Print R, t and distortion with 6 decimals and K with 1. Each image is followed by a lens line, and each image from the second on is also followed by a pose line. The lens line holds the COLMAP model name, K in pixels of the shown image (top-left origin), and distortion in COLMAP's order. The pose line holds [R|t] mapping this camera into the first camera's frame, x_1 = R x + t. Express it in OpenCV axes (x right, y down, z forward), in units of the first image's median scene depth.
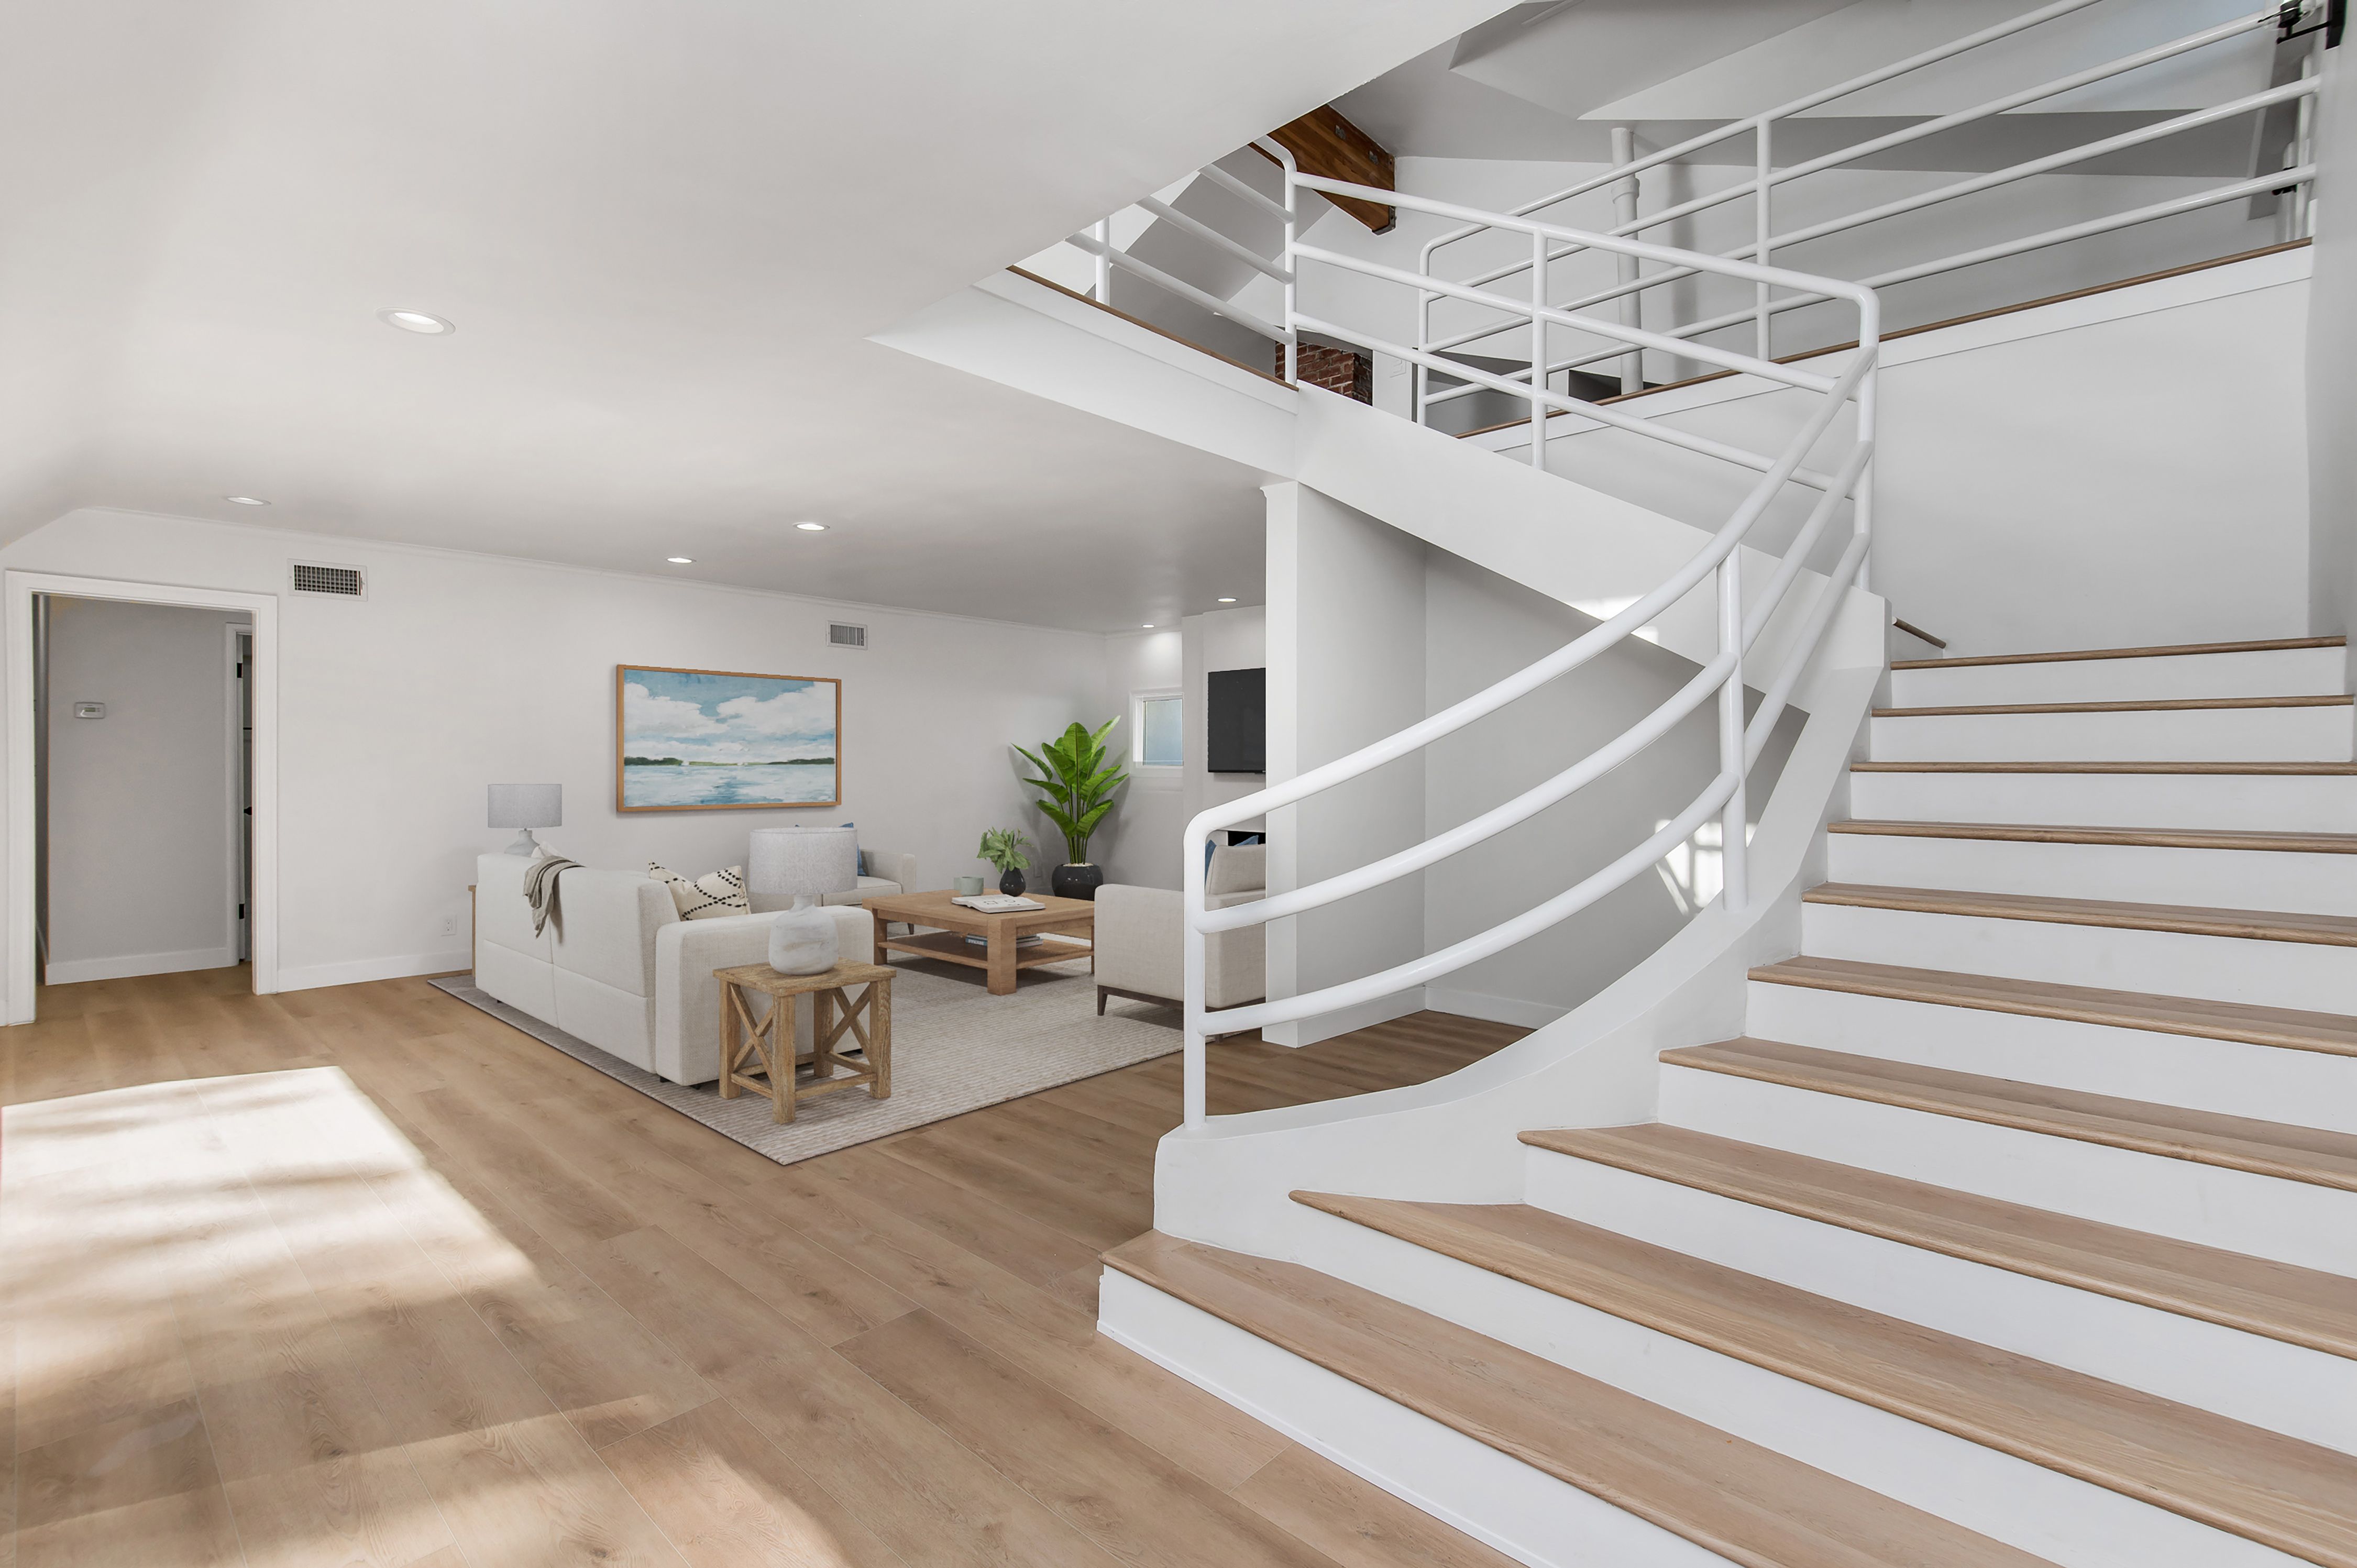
lens RADIAL K [[1054.3, 0, 1172.1], [0, 1054.3, 777.9], [0, 0, 1]] dist [0.002309, 0.000236]
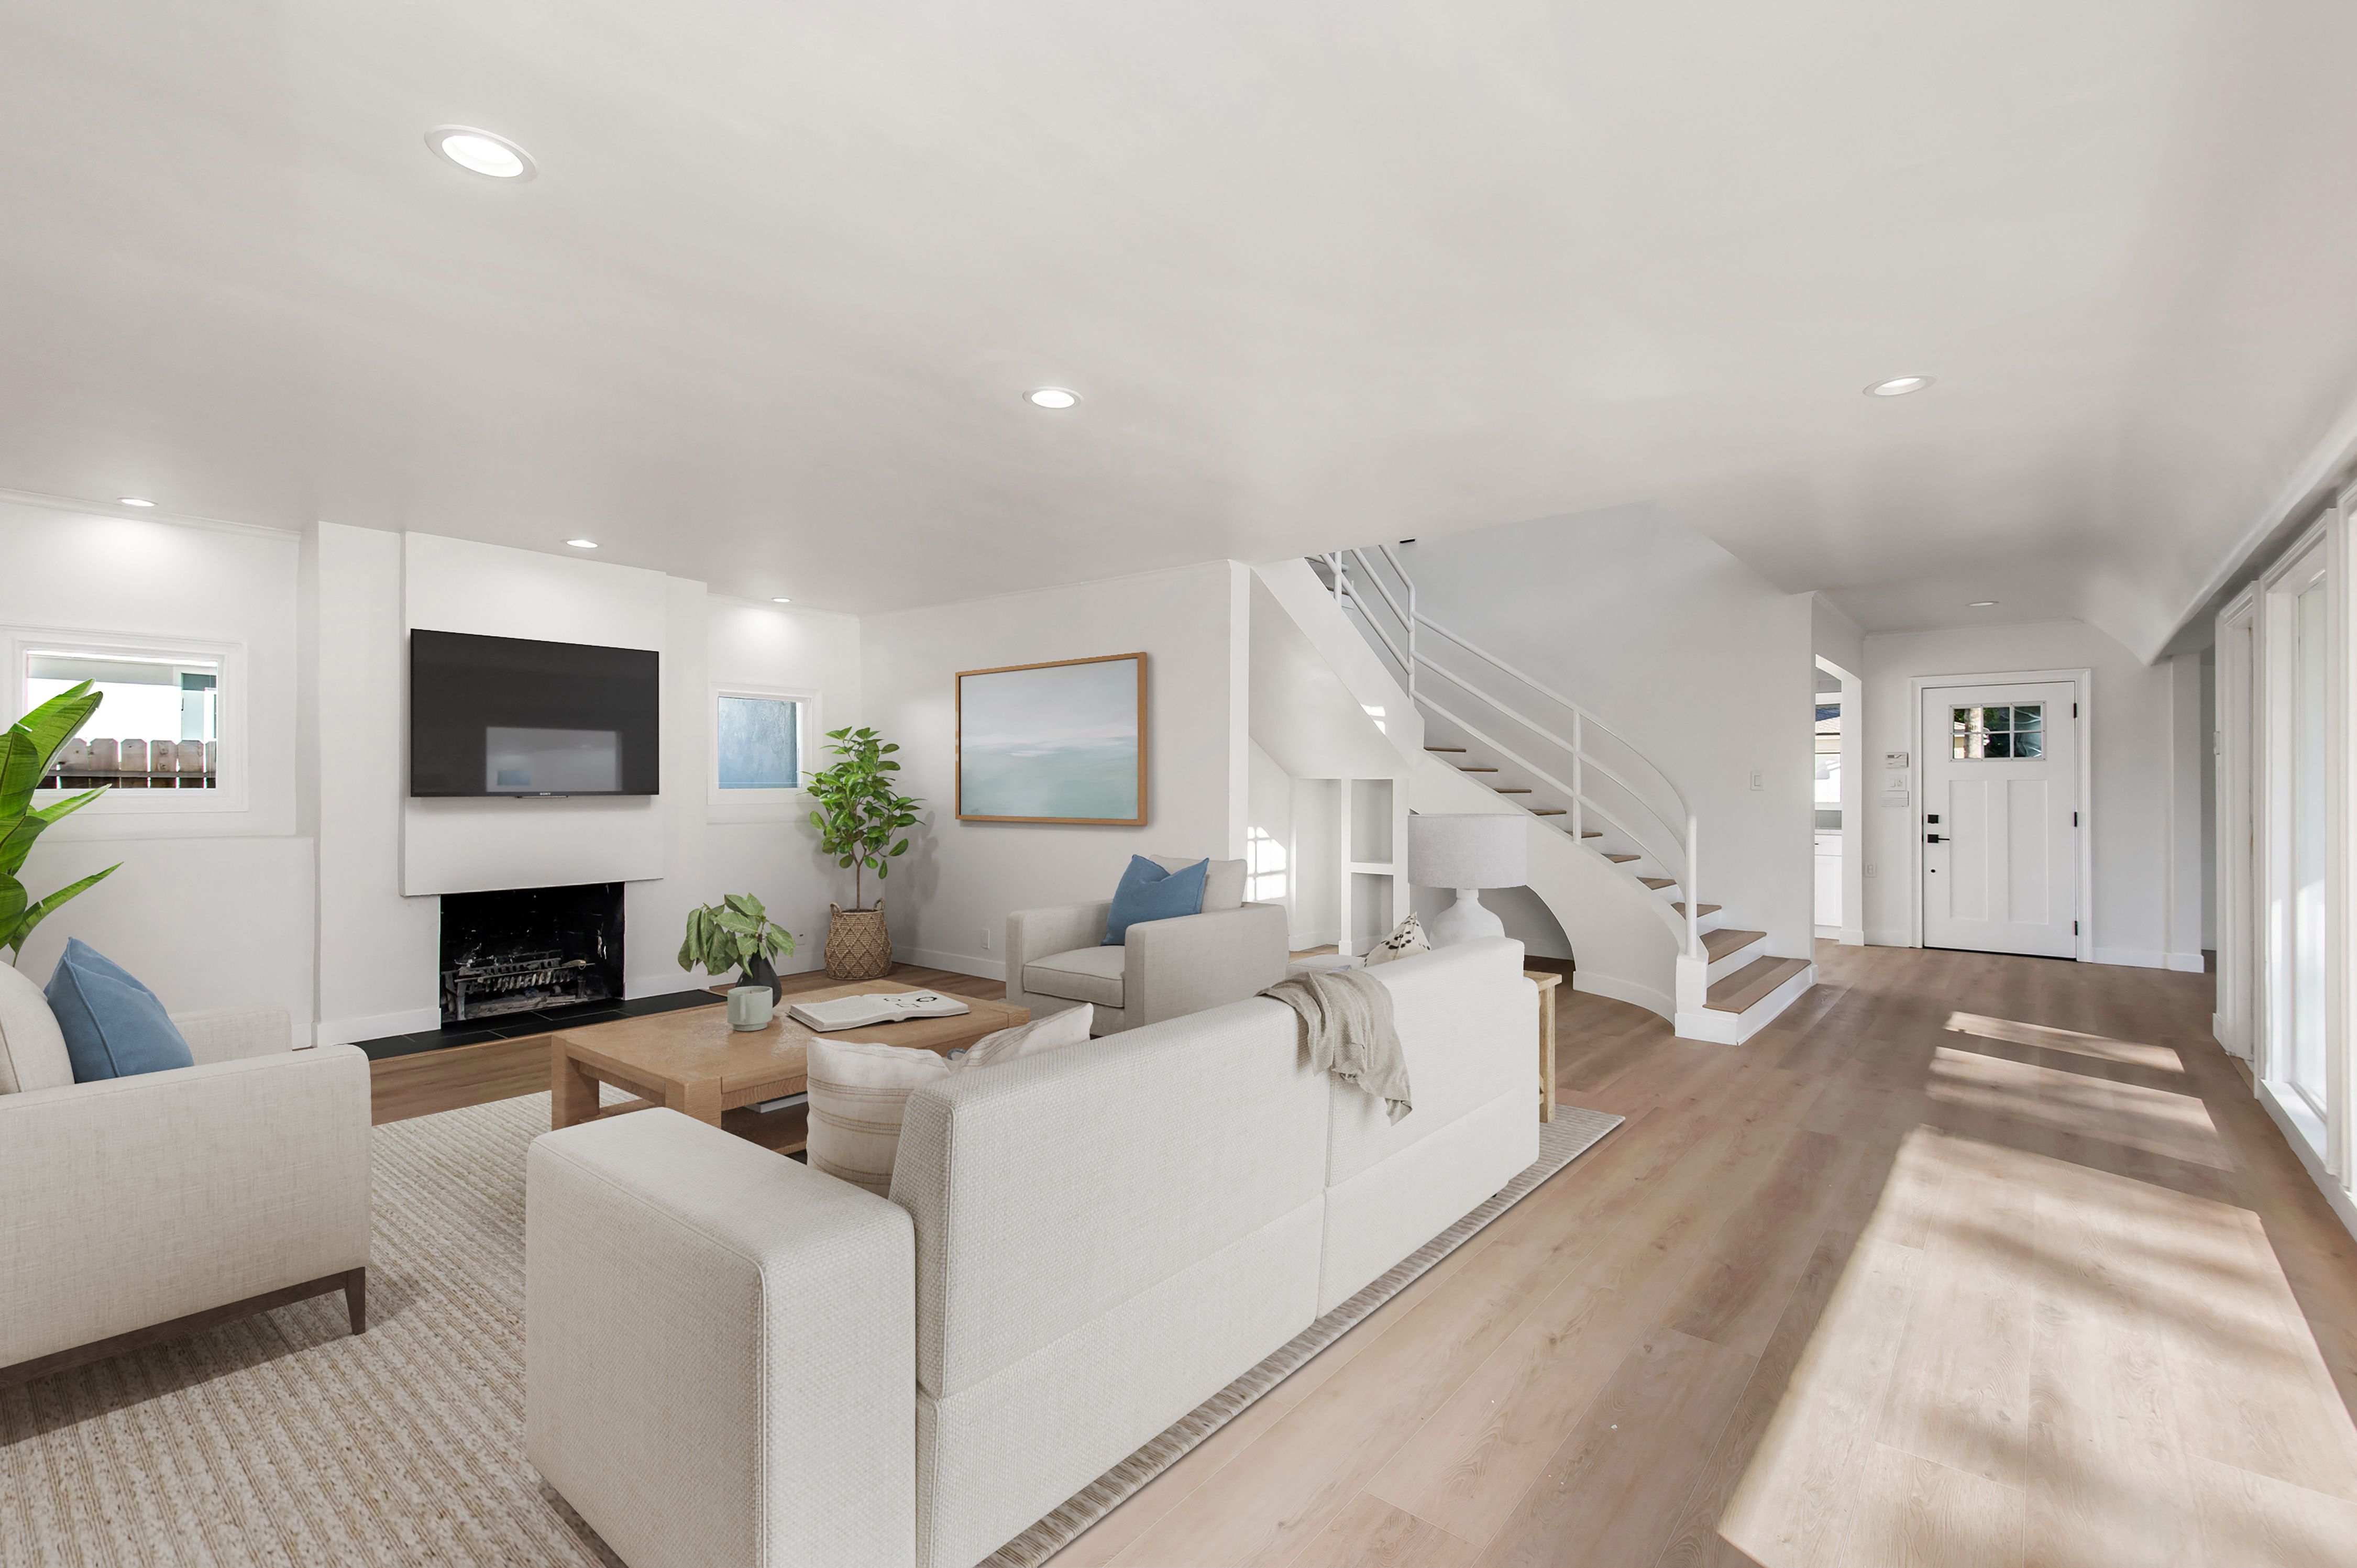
lens RADIAL K [[1054.3, 0, 1171.3], [0, 1054.3, 779.7], [0, 0, 1]] dist [0.002309, 0.000236]
pose [[-0.045230, -0.000998, 0.998976, -1.711714], [0.009488, 0.999954, 0.001428, -0.039482], [-0.998932, 0.009543, -0.045218, 1.750120]]
